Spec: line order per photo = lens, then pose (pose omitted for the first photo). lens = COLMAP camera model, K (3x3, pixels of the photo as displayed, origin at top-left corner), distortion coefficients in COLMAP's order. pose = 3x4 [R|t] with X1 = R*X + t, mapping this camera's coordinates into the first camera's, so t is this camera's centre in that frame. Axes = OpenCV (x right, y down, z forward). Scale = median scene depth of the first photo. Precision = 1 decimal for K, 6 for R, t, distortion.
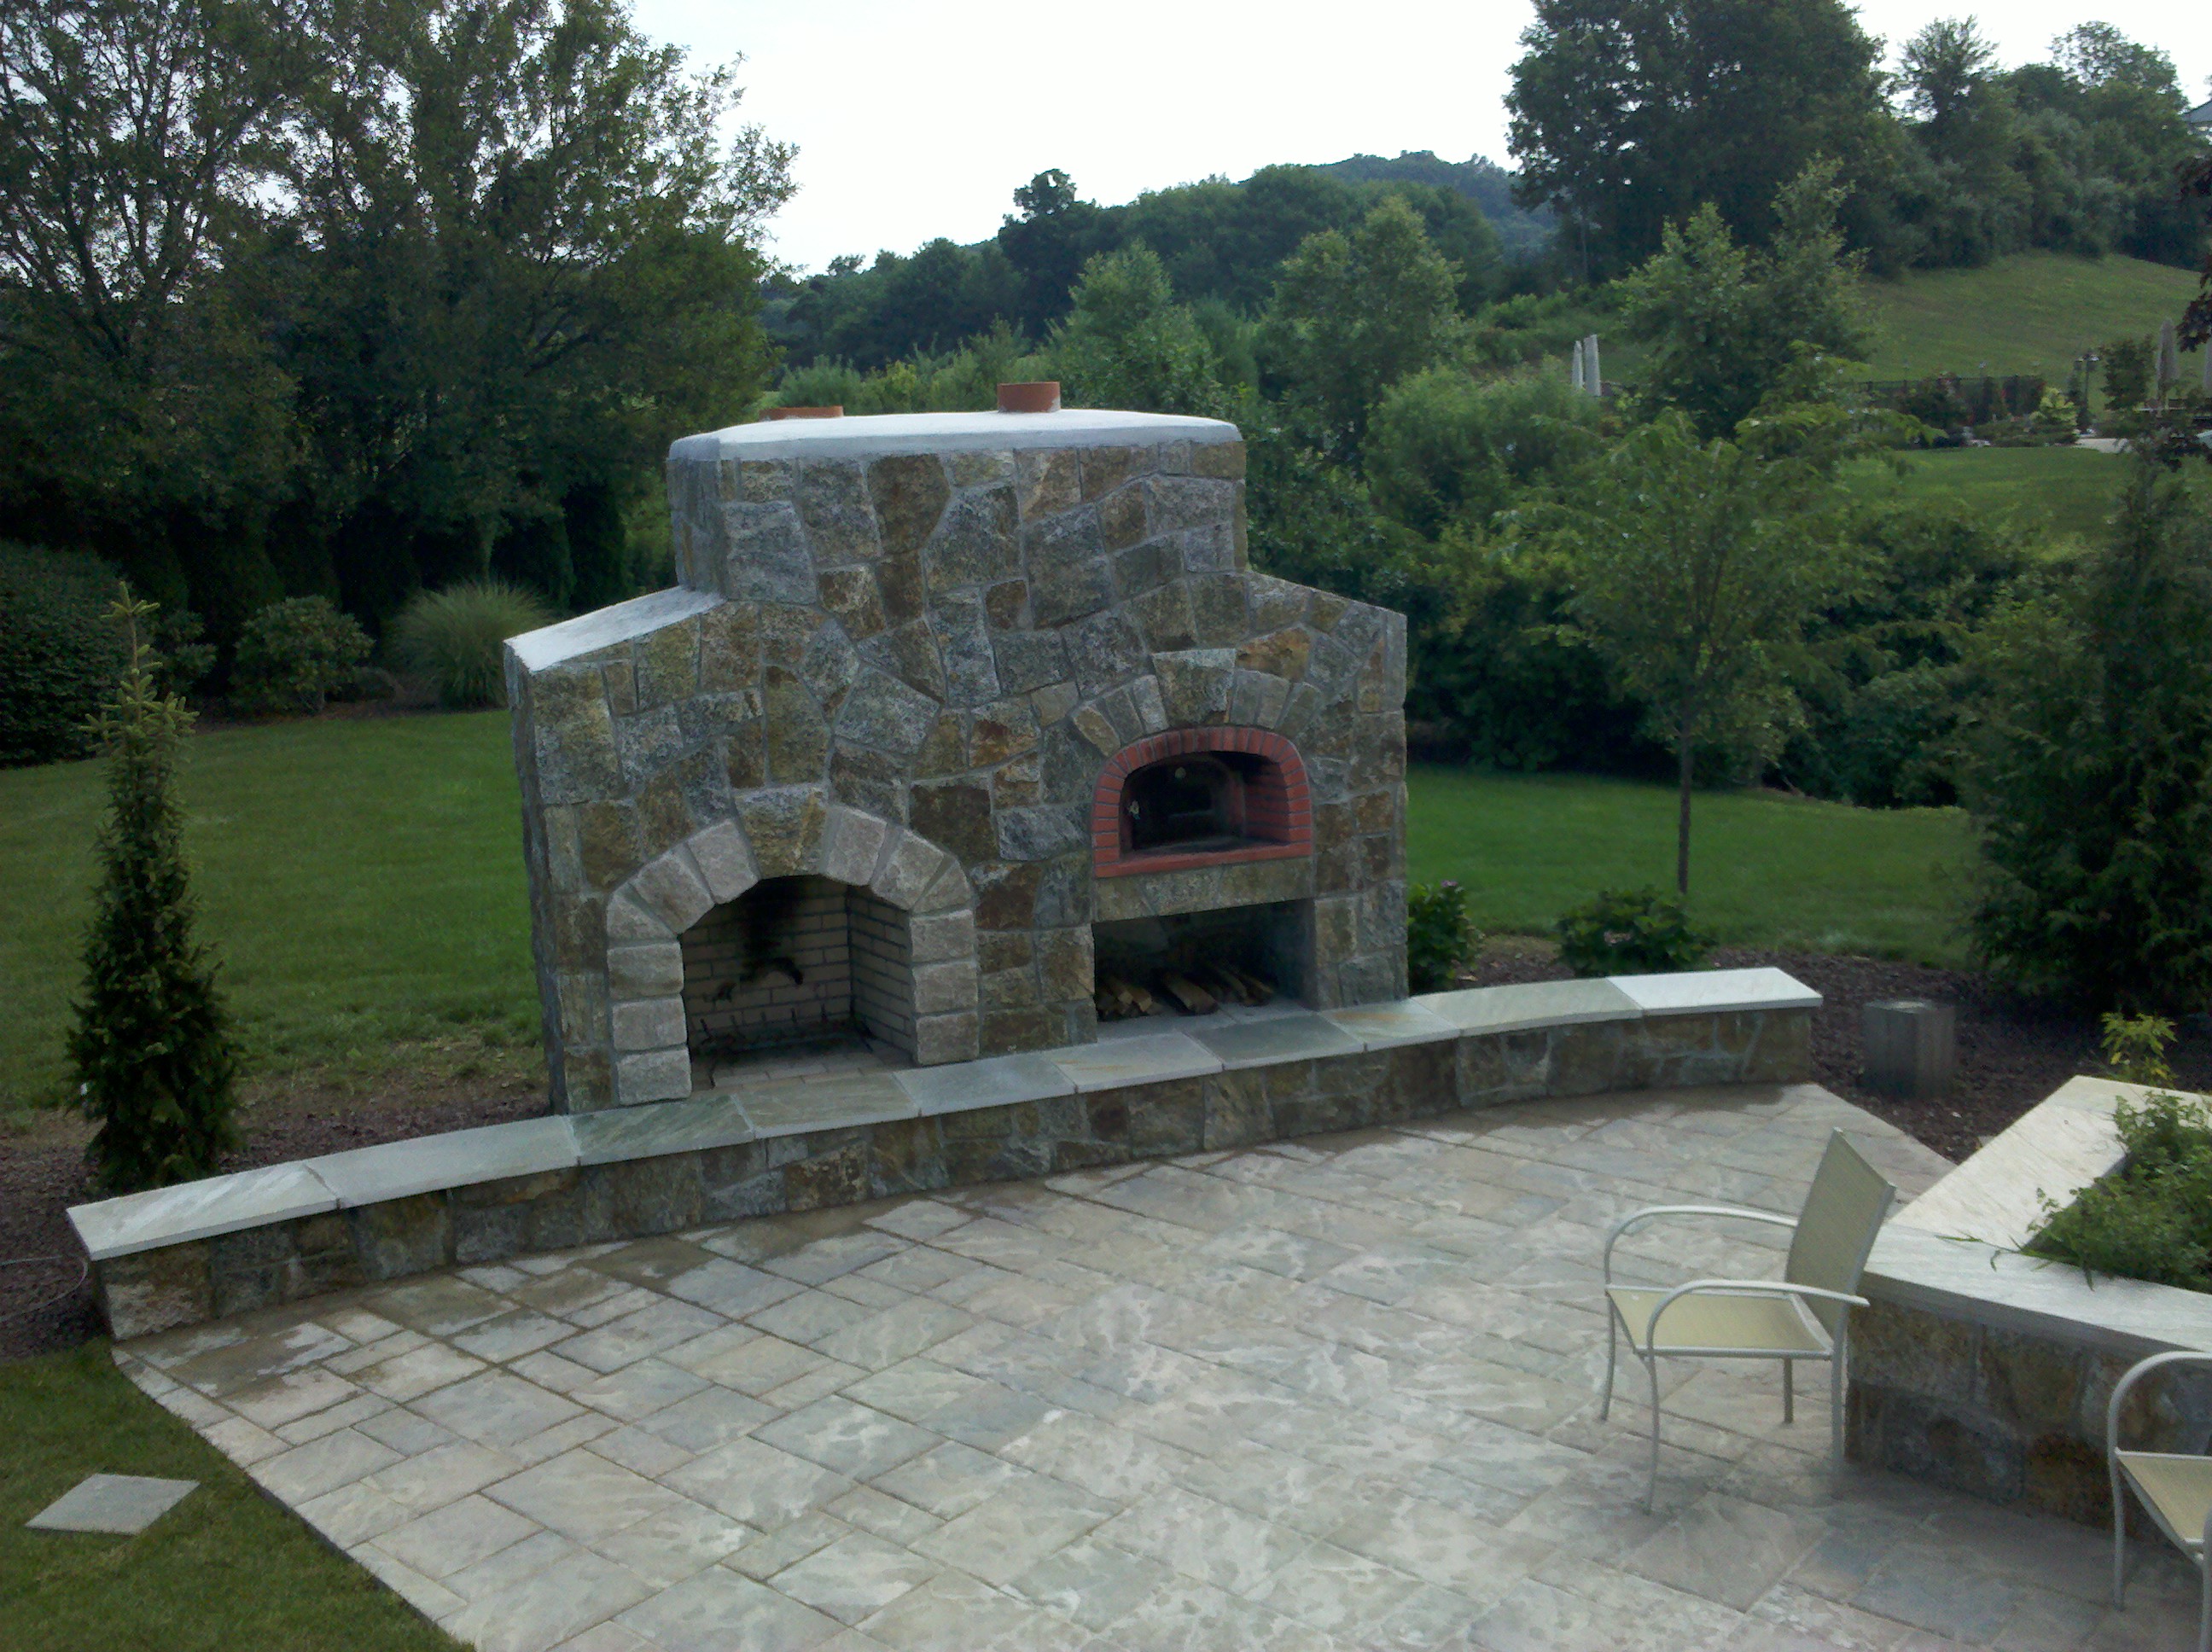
lens RADIAL K [[2131.4, 0, 1112.9], [0, 2131.4, 803.3], [0, 0, 1]] dist [0.010598, 0.000000]
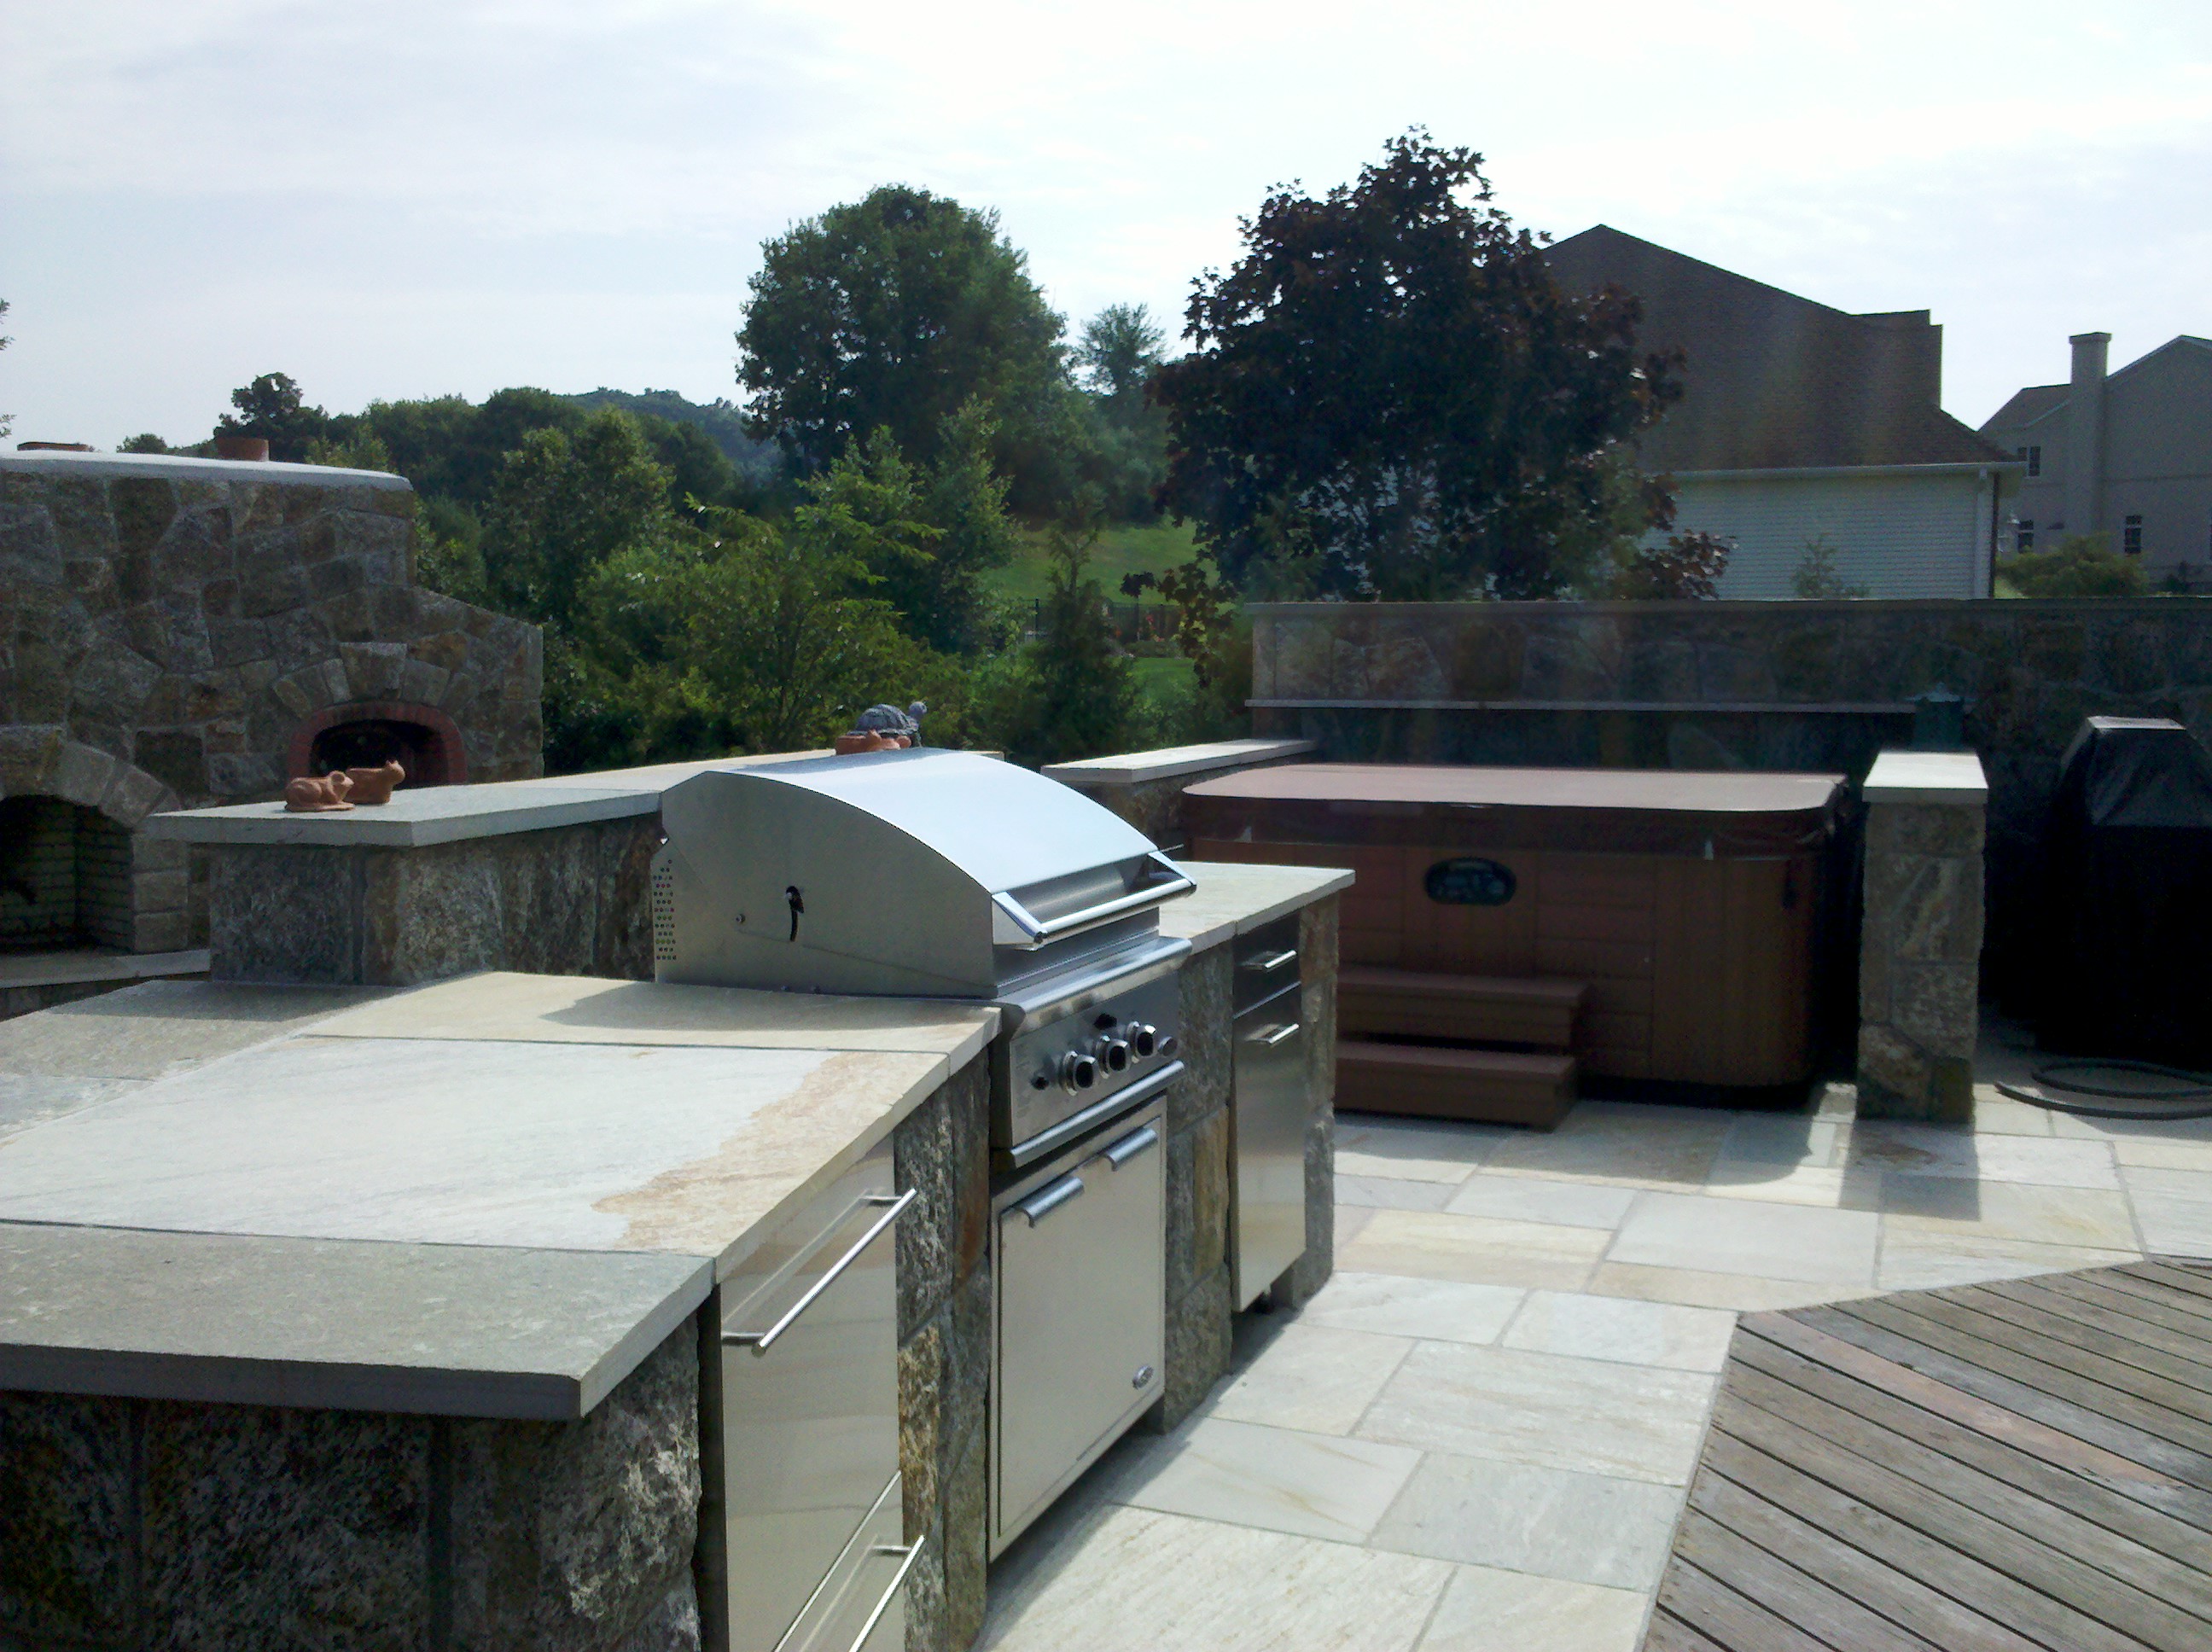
lens RADIAL K [[2131.4, 0, 1136.3], [0, 2131.4, 778.6], [0, 0, 1]] dist [0.010598, 0.000000]
pose [[0.936339, 0.017550, 0.350659, 0.018765], [0.024747, 0.992967, -0.115775, 0.184117], [-0.350225, 0.117082, 0.929319, -0.410585]]
